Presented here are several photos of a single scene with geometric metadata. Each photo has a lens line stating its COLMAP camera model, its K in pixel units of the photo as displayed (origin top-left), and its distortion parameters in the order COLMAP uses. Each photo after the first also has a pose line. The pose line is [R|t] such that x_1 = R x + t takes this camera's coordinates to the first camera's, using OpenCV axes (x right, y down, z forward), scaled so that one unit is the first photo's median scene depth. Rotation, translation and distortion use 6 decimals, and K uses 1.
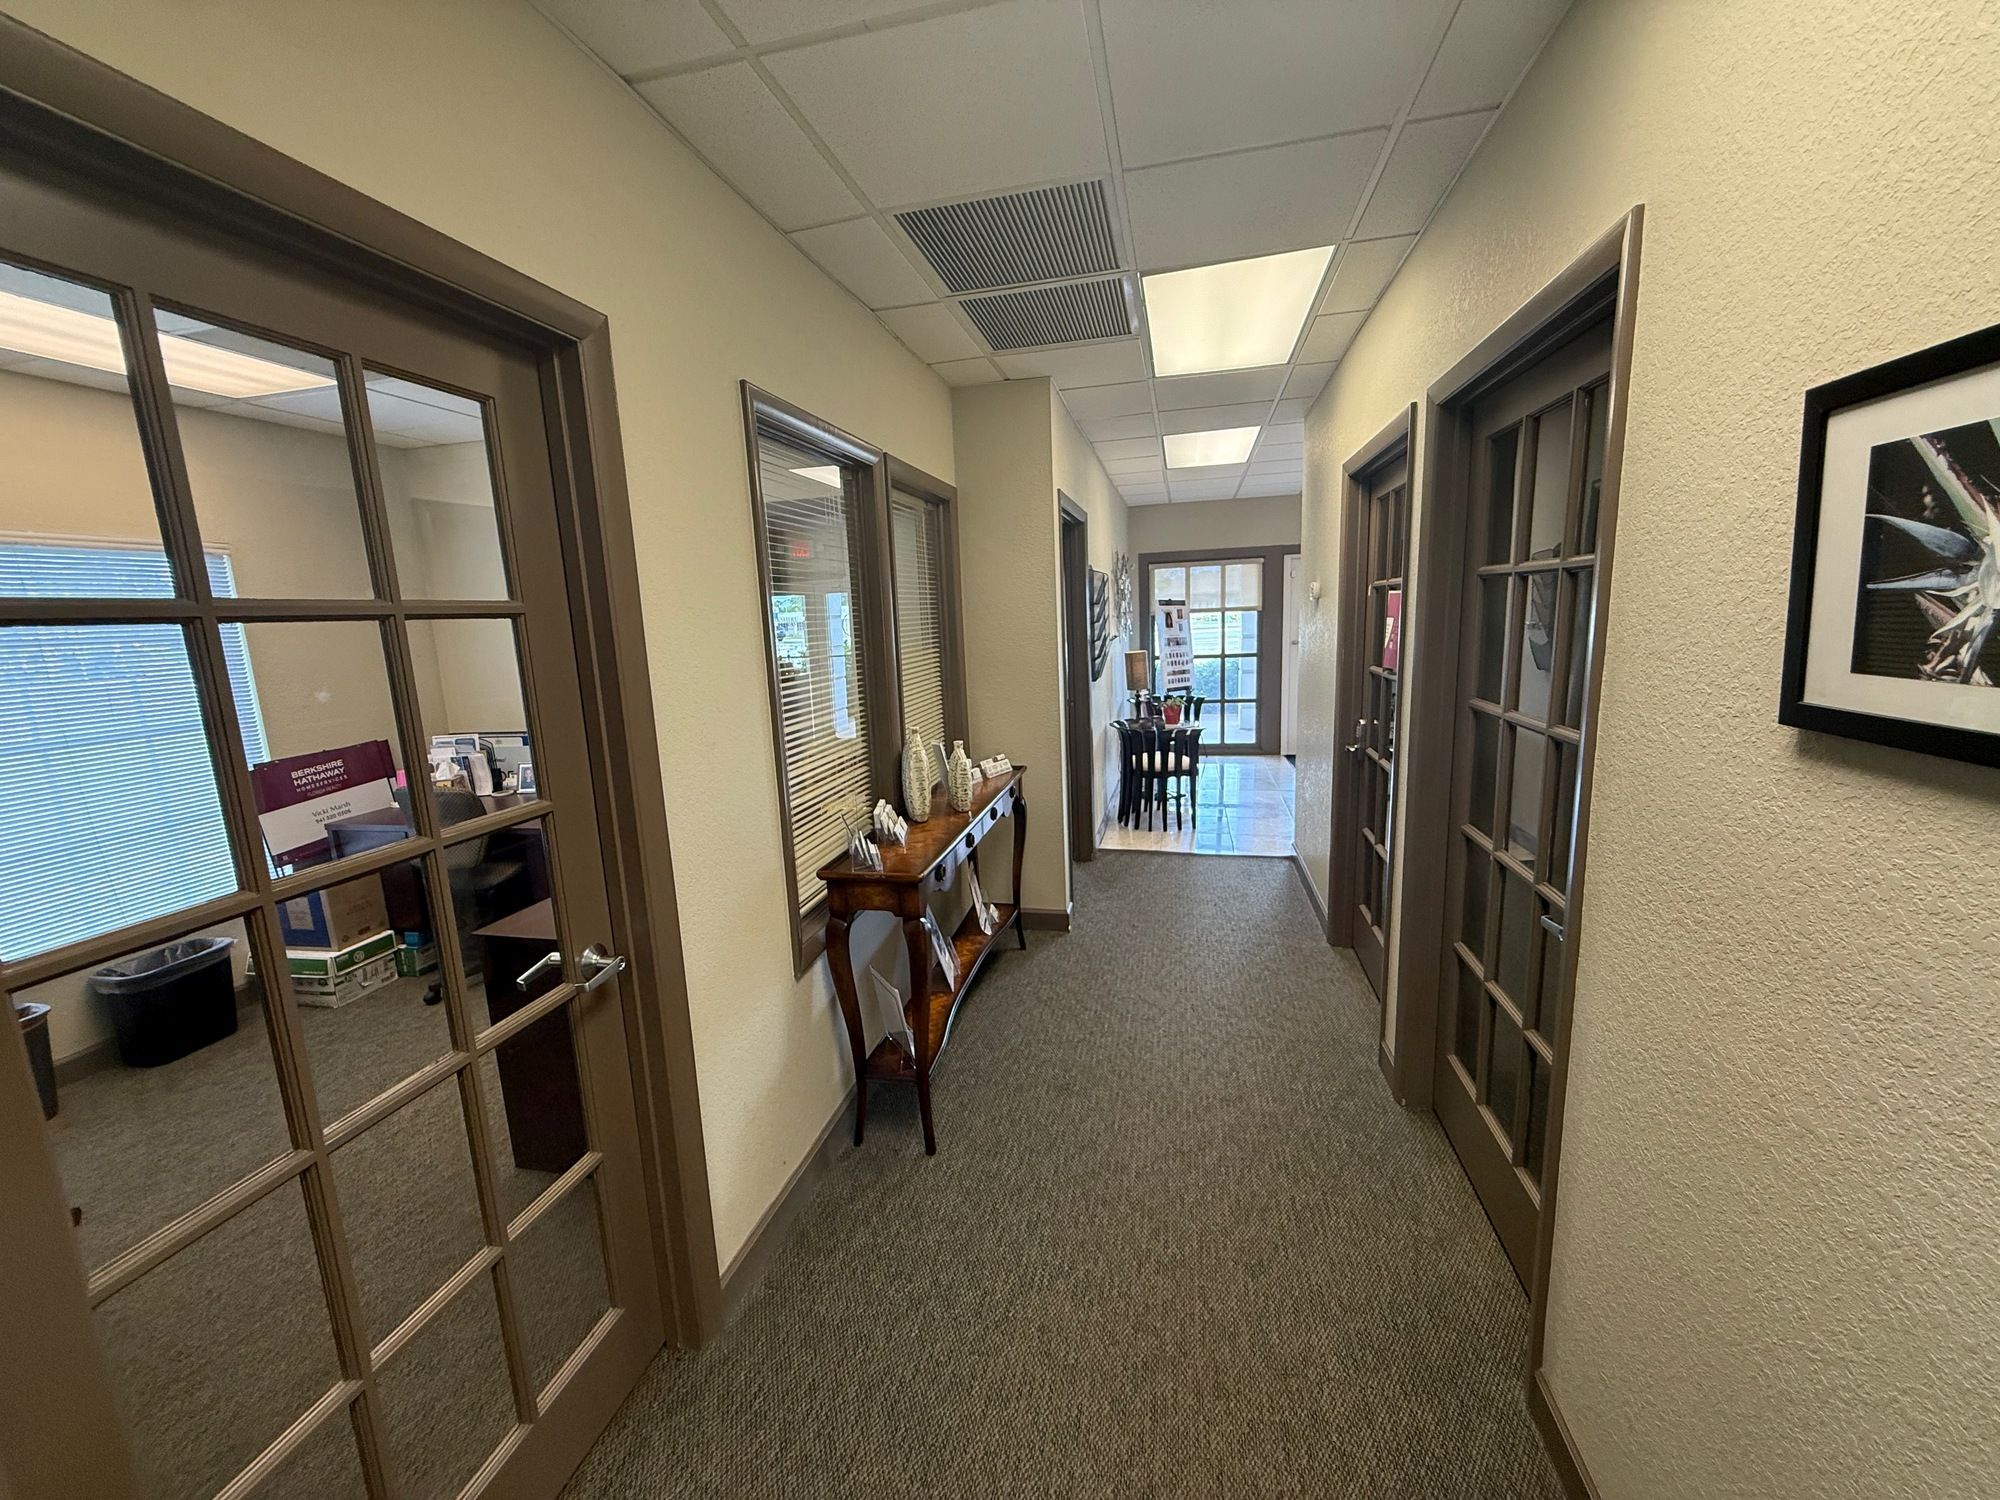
lens RADIAL K [[796.7, 0, 995.6], [0, 796.7, 749.8], [0, 0, 1]] dist [-0.002261, 0.000675]
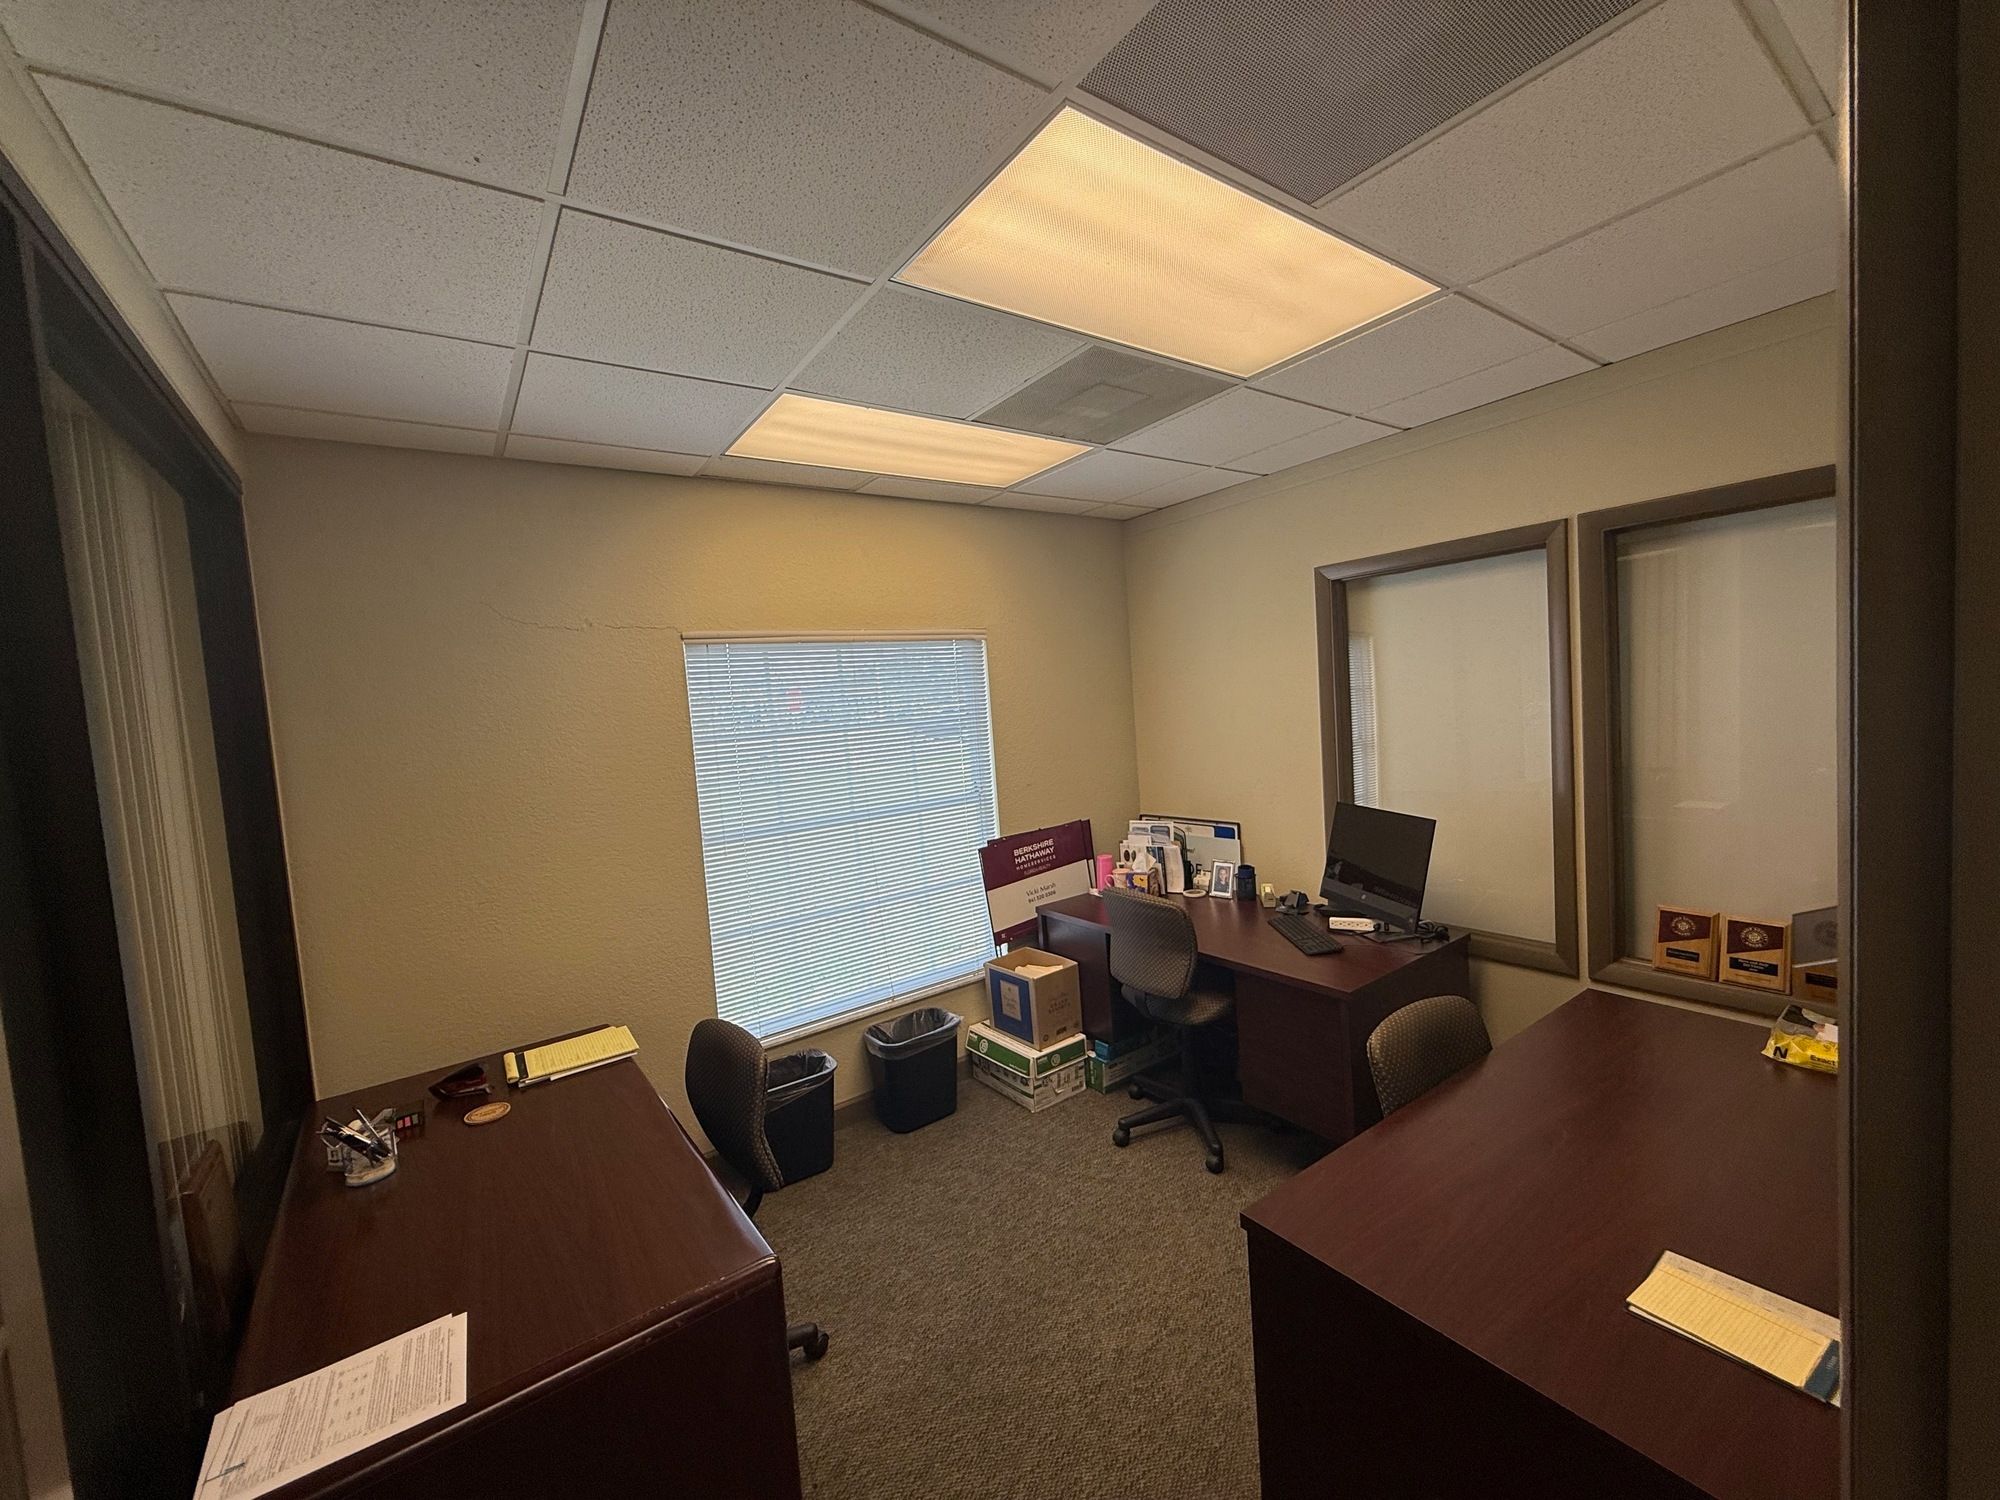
lens RADIAL K [[796.7, 0, 995.6], [0, 796.7, 749.8], [0, 0, 1]] dist [-0.002261, 0.000675]
pose [[0.747287, 0.033932, -0.663635, -0.250178], [-0.077491, 0.996331, -0.036316, -0.062803], [0.659968, 0.078564, 0.747175, 0.232824]]
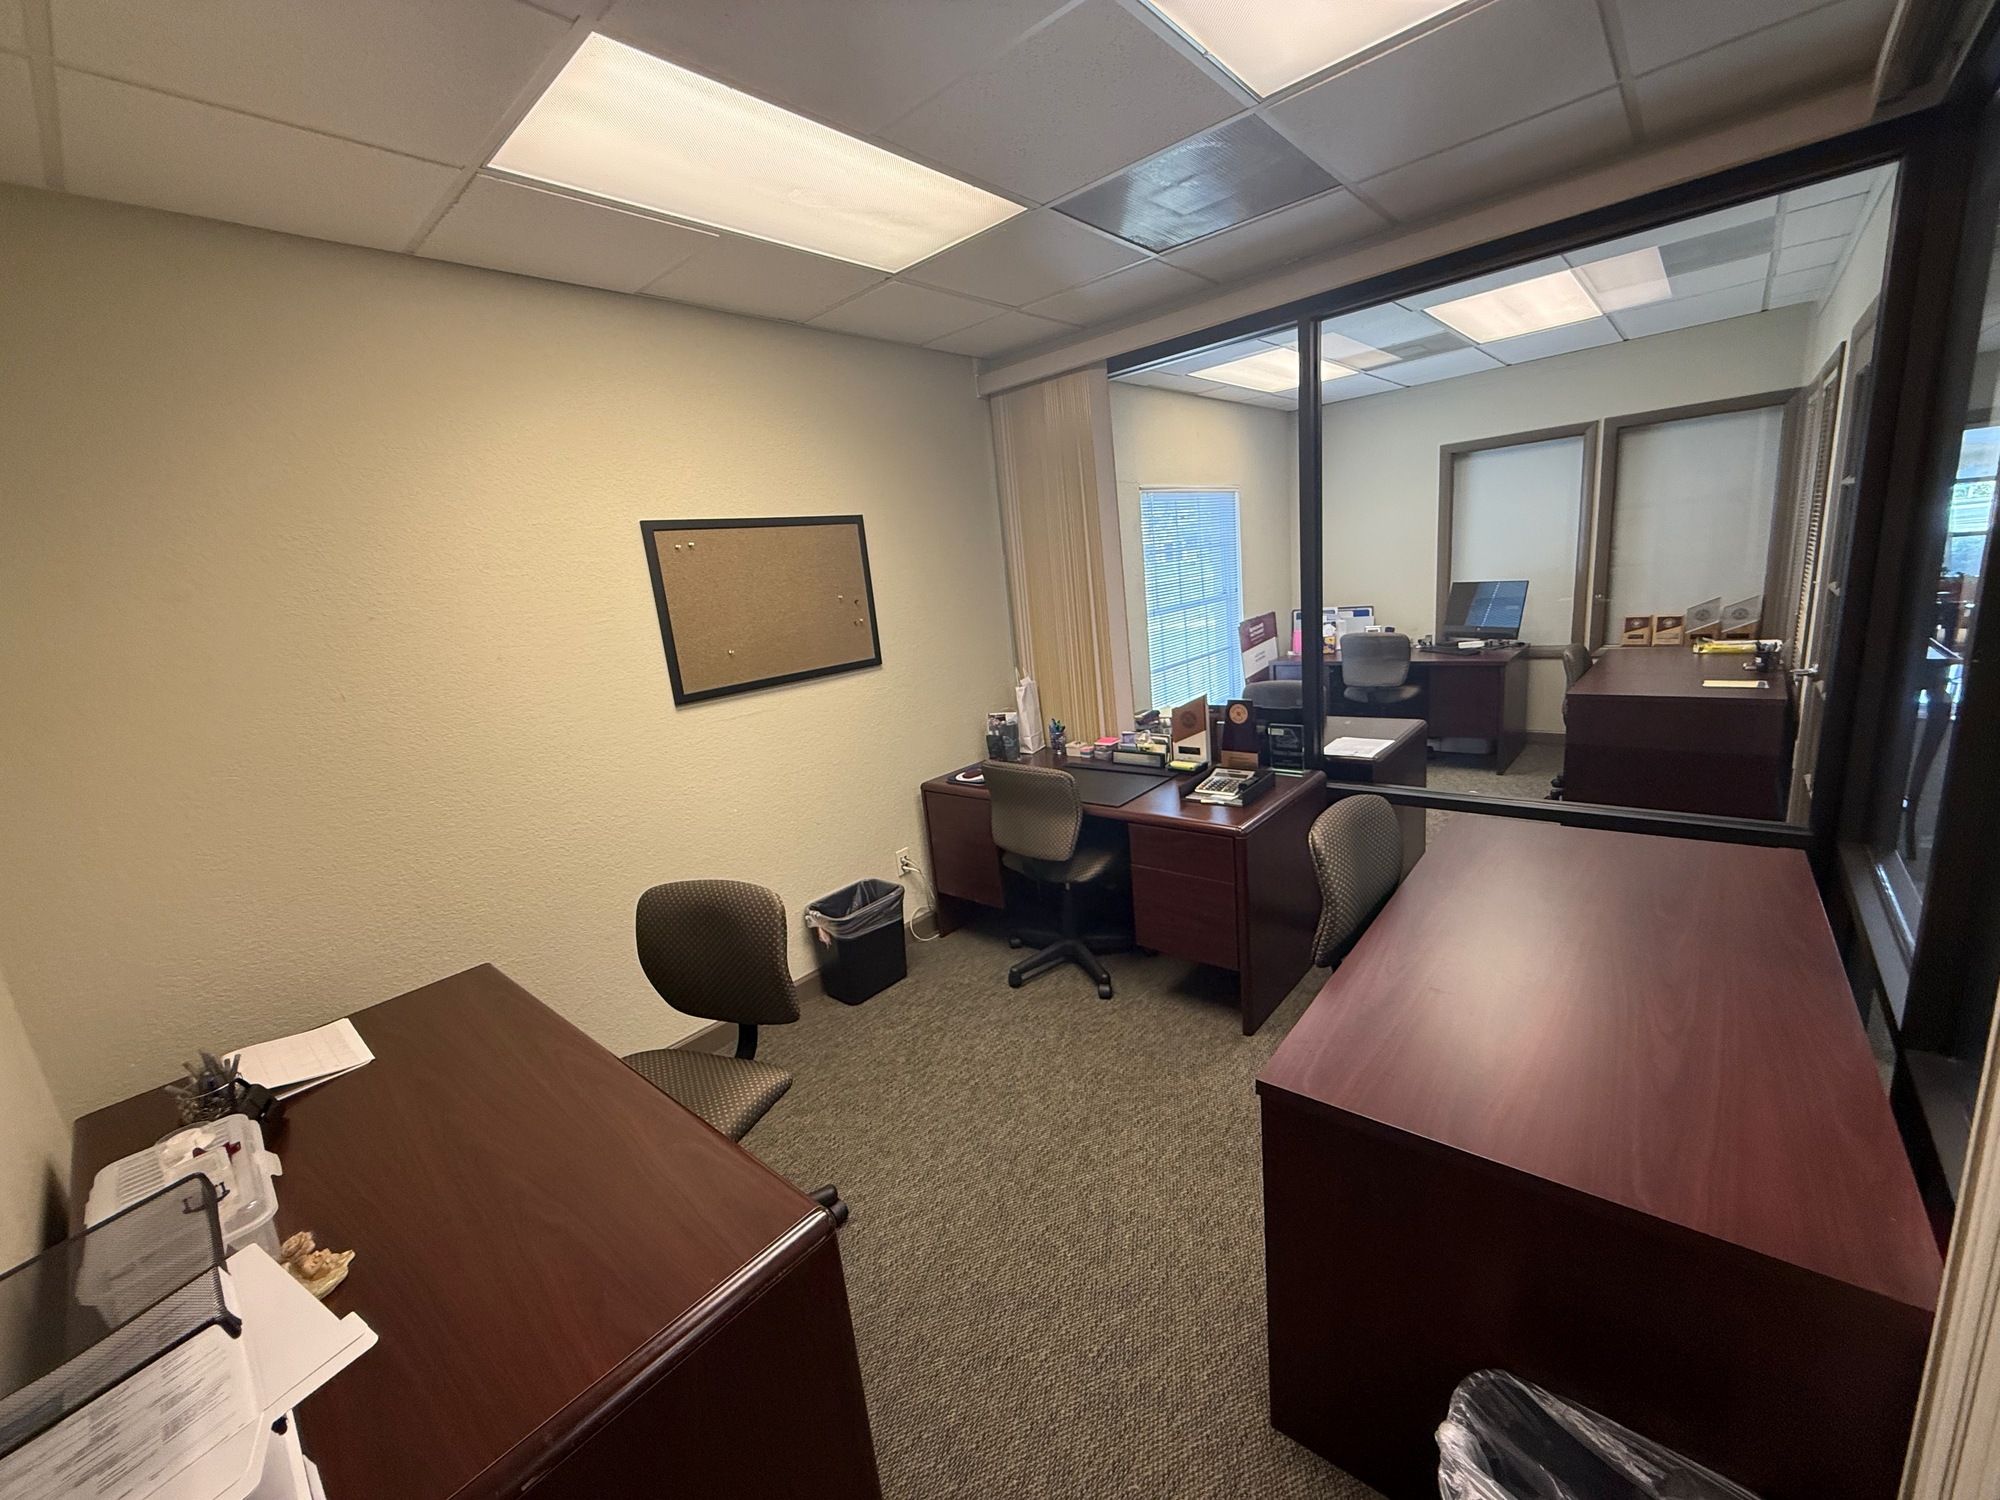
lens RADIAL K [[813.1, 0, 1002.2], [0, 813.1, 730.1], [0, 0, 1]] dist [0.000341, 0.000220]
pose [[0.869999, 0.052213, -0.490280, -0.527293], [-0.020608, 0.997359, 0.069646, 0.134136], [0.492622, -0.050489, 0.868778, -0.712472]]
